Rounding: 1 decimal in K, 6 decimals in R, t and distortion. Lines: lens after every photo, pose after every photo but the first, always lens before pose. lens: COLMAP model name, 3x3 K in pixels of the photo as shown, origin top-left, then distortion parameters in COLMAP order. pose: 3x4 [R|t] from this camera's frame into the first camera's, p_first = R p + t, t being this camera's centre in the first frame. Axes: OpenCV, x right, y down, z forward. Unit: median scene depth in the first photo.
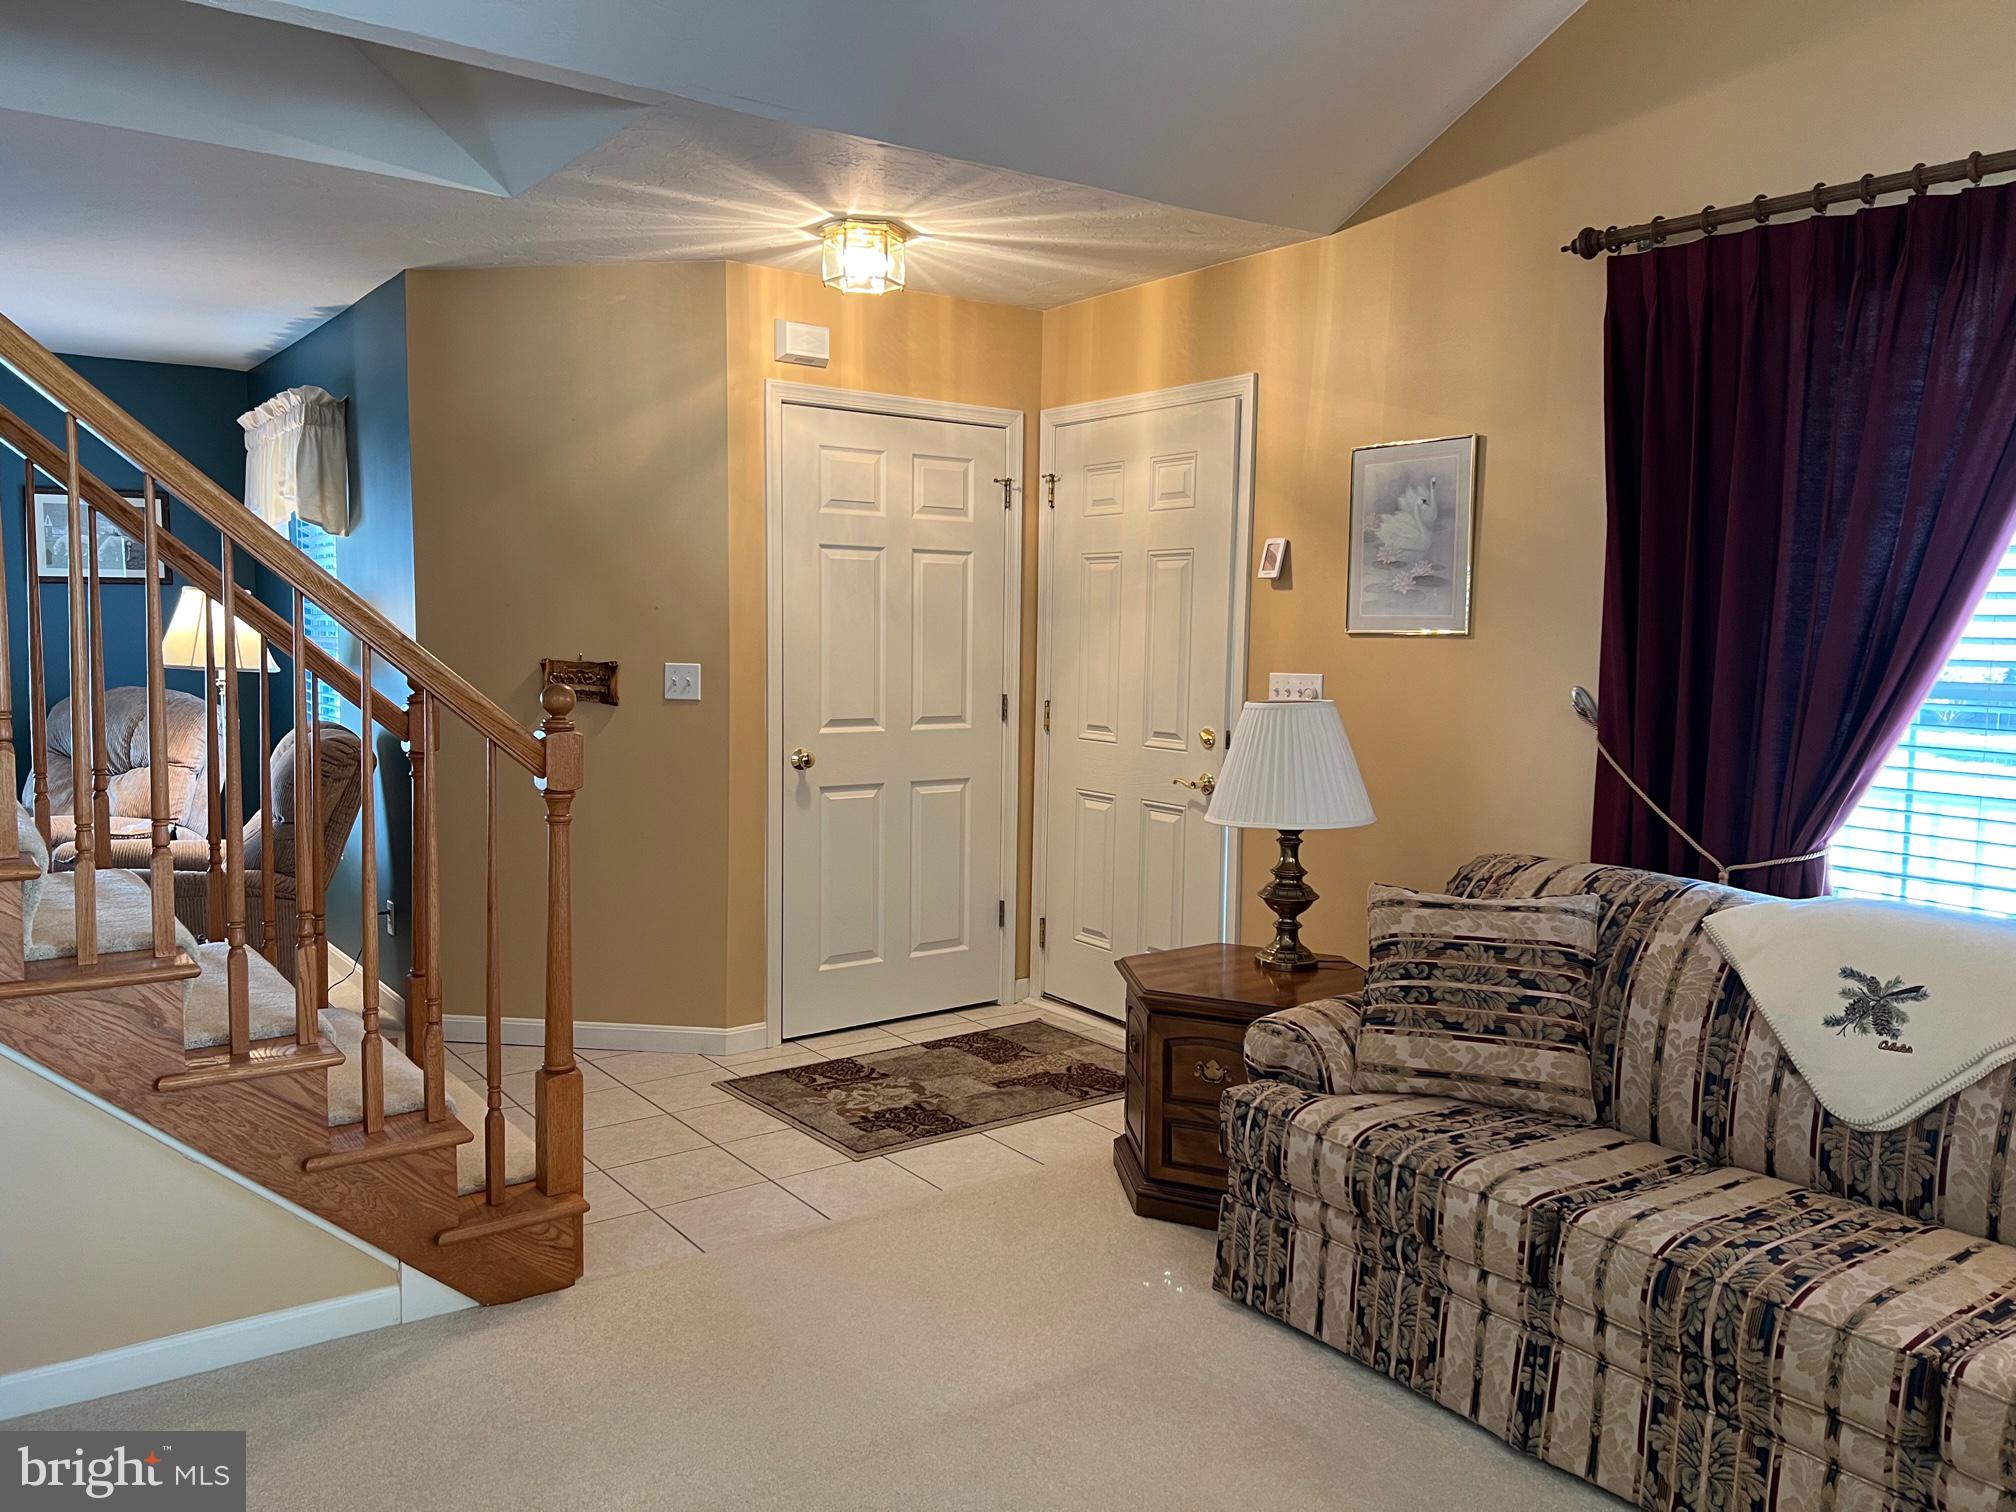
lens RADIAL K [[1519.7, 0, 1013.3], [0, 1519.7, 754.4], [0, 0, 1]] dist [0.049560, -0.034697]
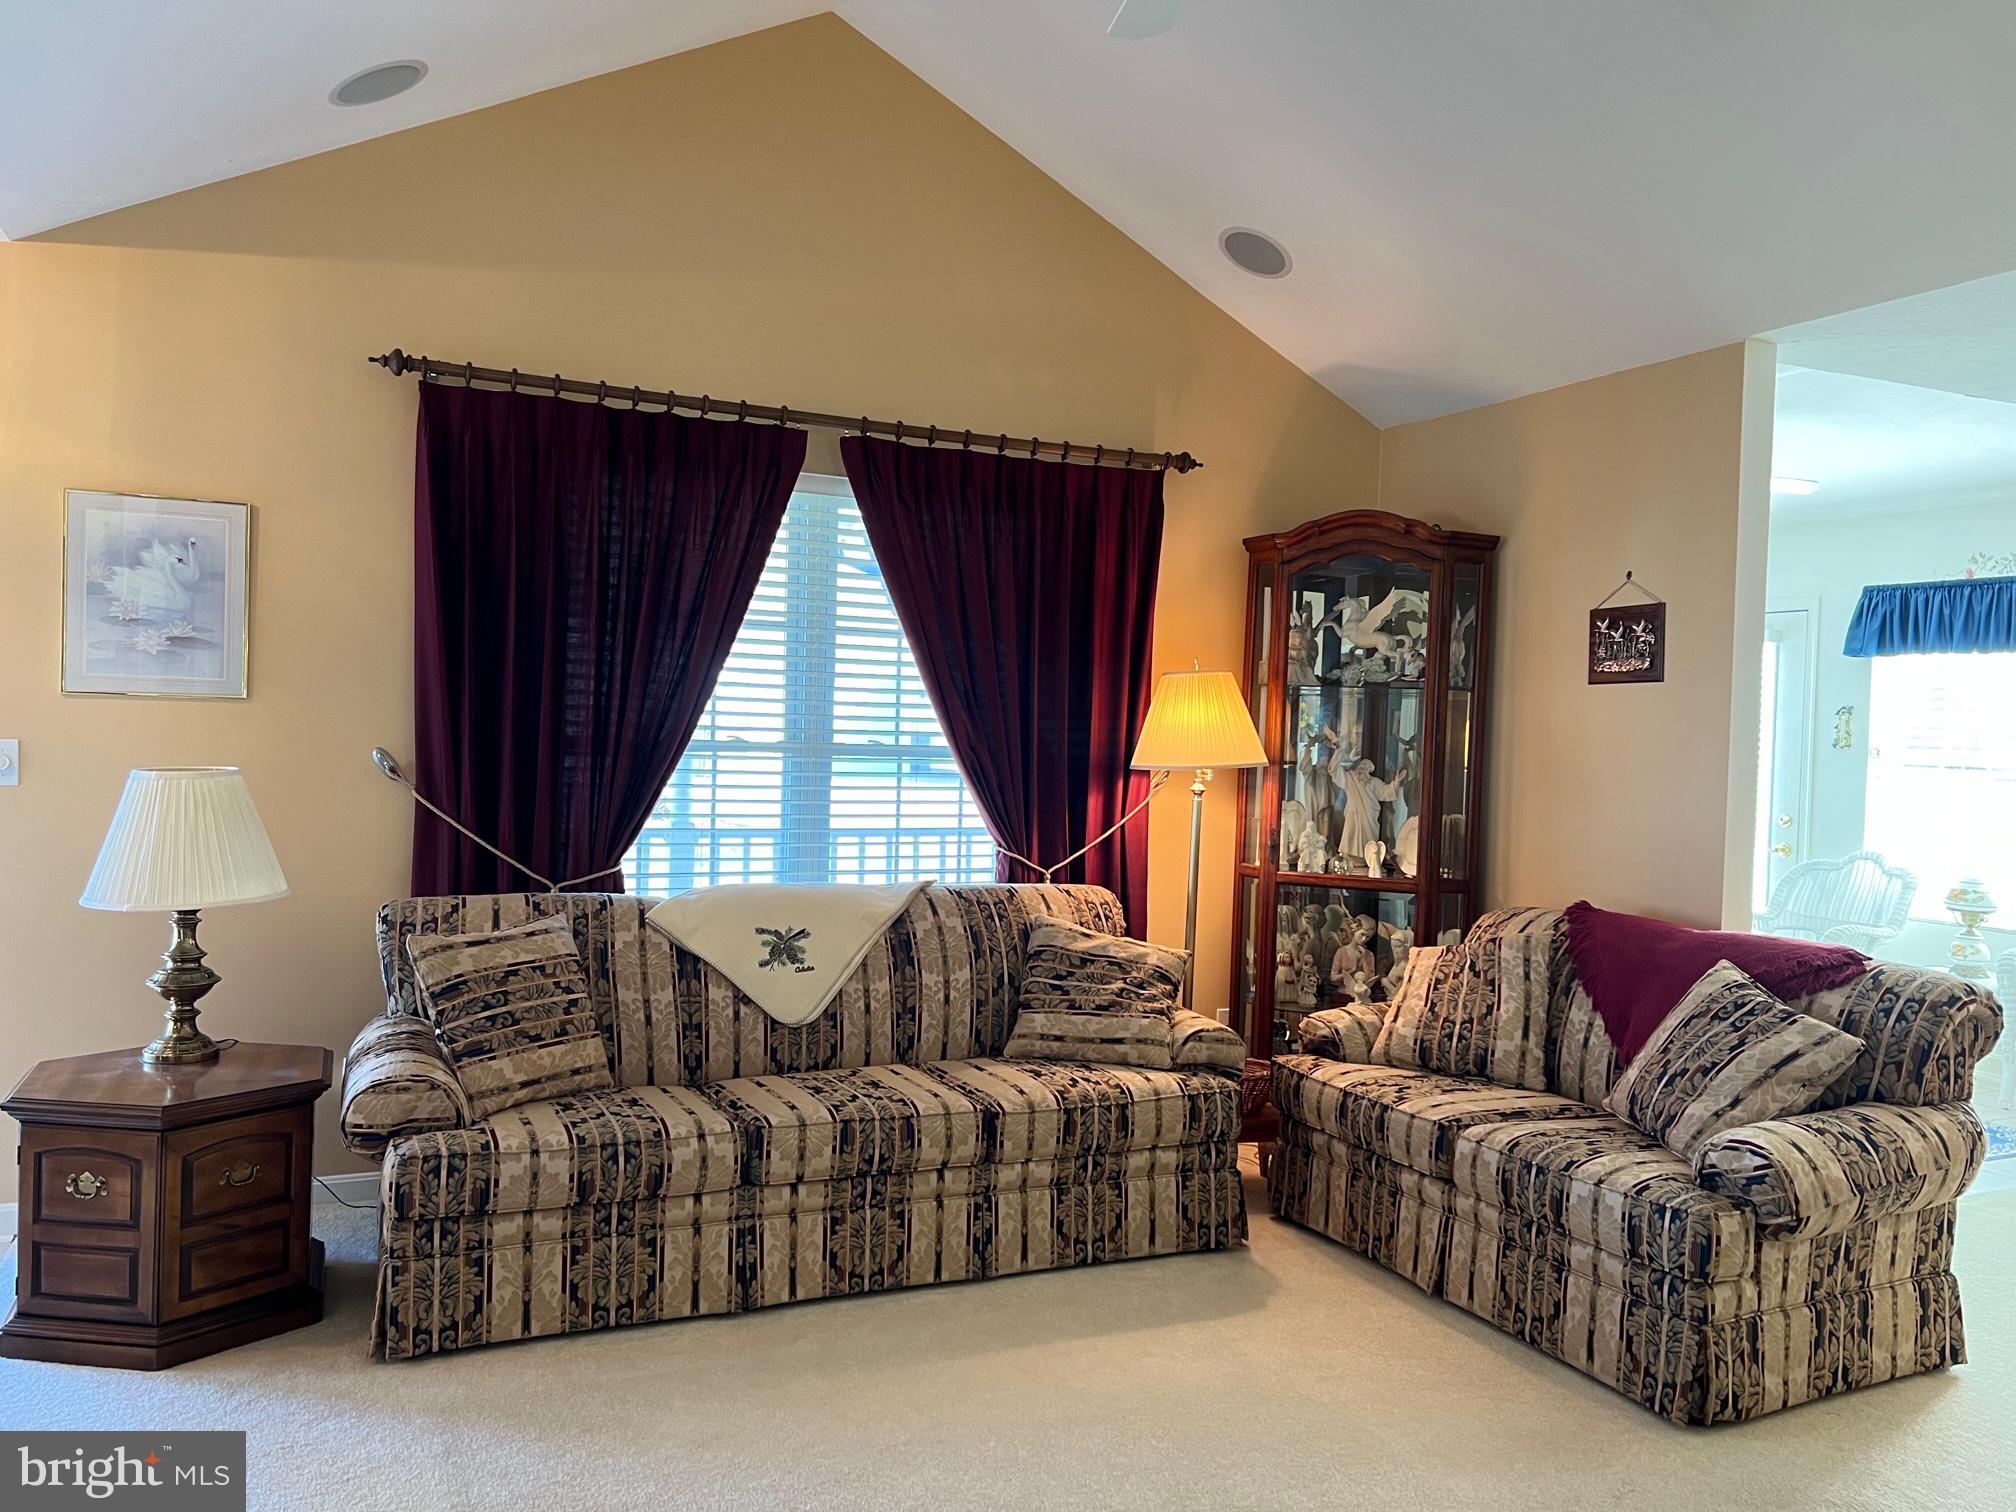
lens RADIAL K [[1519.7, 0, 1011.7], [0, 1519.7, 756.4], [0, 0, 1]] dist [0.049560, -0.034697]
pose [[0.202433, -0.026587, 0.978935, -0.806719], [0.058998, 0.998147, 0.014909, -0.034809], [-0.977517, 0.054737, 0.203626, 0.406827]]
